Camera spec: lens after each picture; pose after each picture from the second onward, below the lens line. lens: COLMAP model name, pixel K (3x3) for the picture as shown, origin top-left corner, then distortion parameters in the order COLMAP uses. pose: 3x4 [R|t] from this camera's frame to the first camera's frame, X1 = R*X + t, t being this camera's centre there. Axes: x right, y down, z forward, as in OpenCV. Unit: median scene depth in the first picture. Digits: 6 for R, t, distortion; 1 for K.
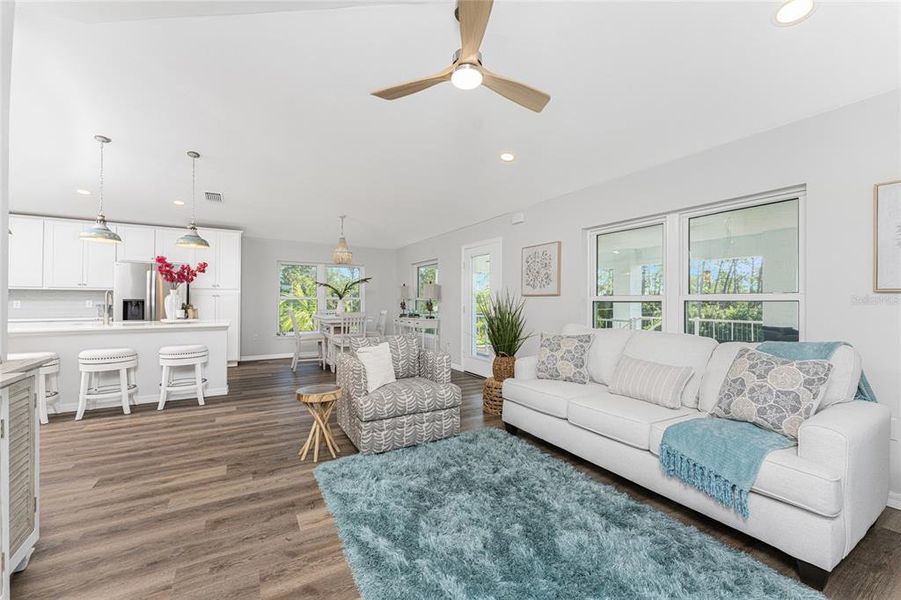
lens RADIAL K [[362.6, 0, 448.4], [0, 362.6, 298.3], [0, 0, 1]] dist [0.000365, -0.000178]
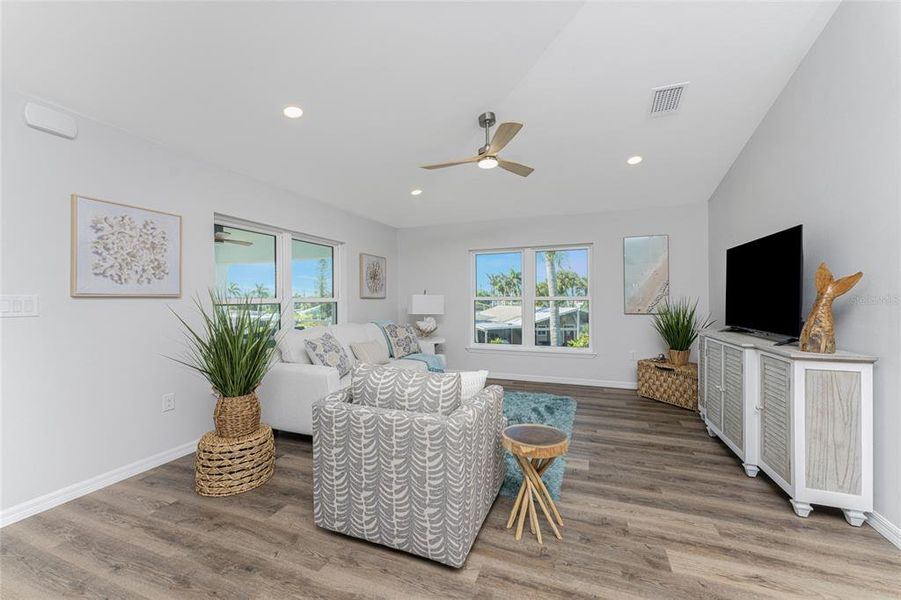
lens RADIAL K [[362.6, 0, 448.4], [0, 362.6, 298.3], [0, 0, 1]] dist [0.000365, -0.000178]
pose [[-0.624864, 0.004742, 0.780719, -0.897954], [0.000549, 0.999984, -0.005634, -0.002633], [-0.780734, -0.003092, -0.624856, 1.765674]]
